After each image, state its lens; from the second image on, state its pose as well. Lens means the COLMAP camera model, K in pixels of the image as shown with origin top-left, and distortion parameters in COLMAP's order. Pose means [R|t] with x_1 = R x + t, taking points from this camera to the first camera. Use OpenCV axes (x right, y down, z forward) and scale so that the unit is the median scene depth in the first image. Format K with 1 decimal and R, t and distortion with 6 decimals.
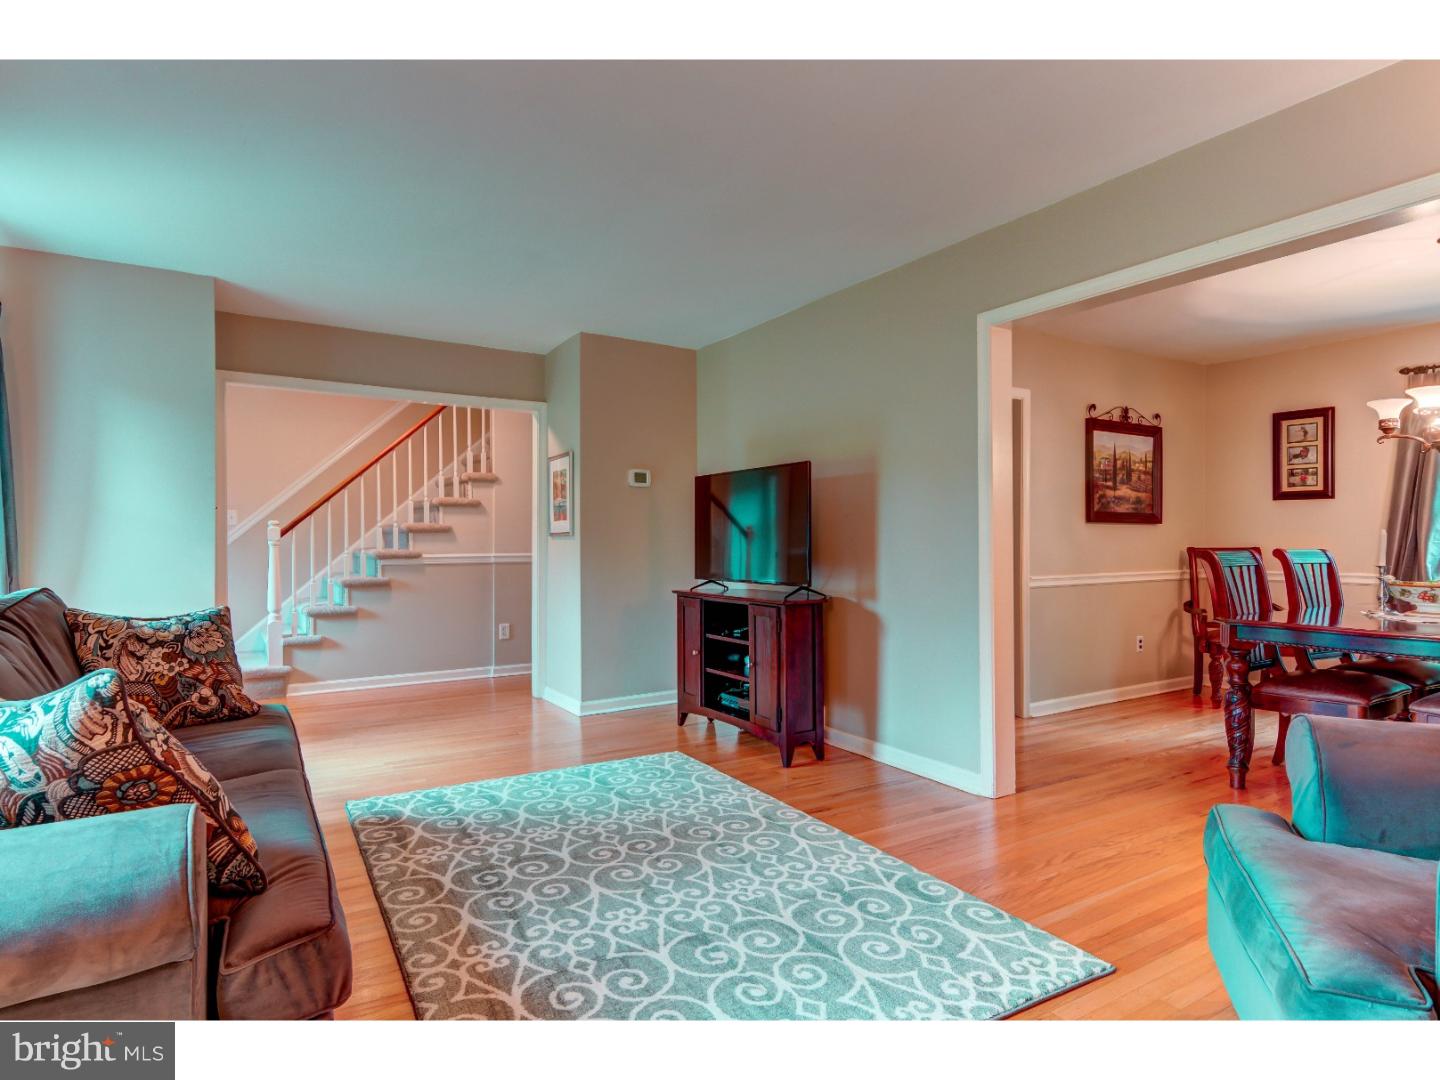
lens RADIAL K [[779.8, 0, 720.6], [0, 779.8, 546.1], [0, 0, 1]] dist [0.007694, -0.000790]
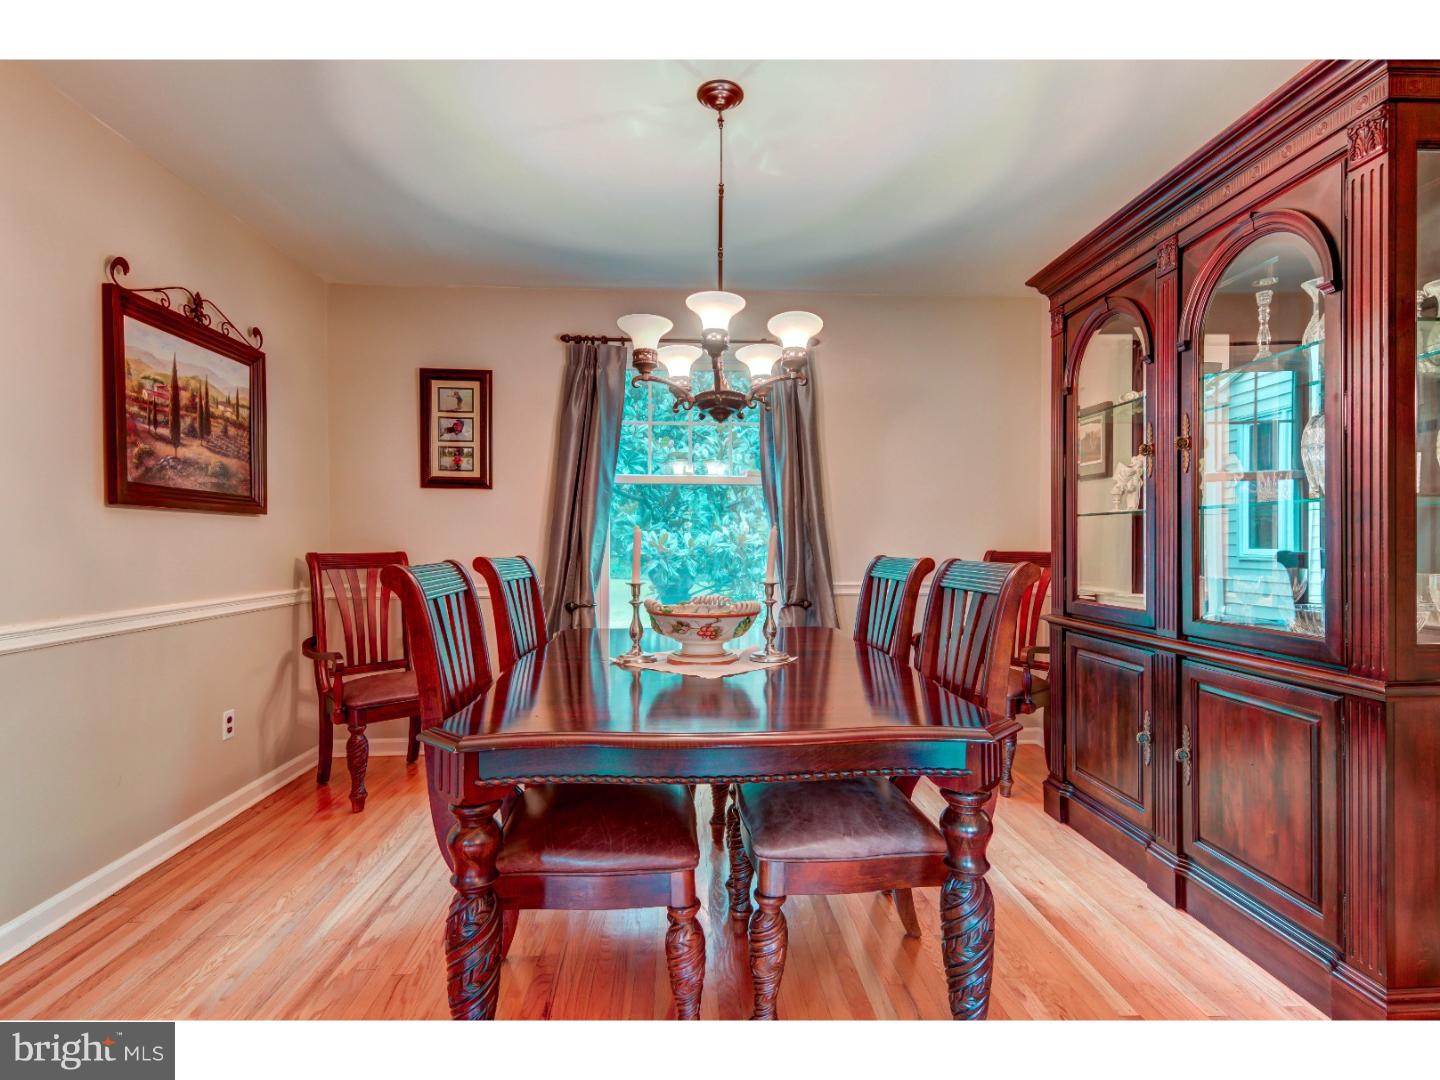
lens RADIAL K [[730.0, 0, 718.4], [0, 730.0, 547.8], [0, 0, 1]] dist [0.010395, -0.000802]
pose [[0.469354, -0.004578, 0.882998, 0.239499], [0.004004, 0.999987, 0.003056, -0.003412], [-0.883001, 0.002101, 0.469367, 0.446208]]
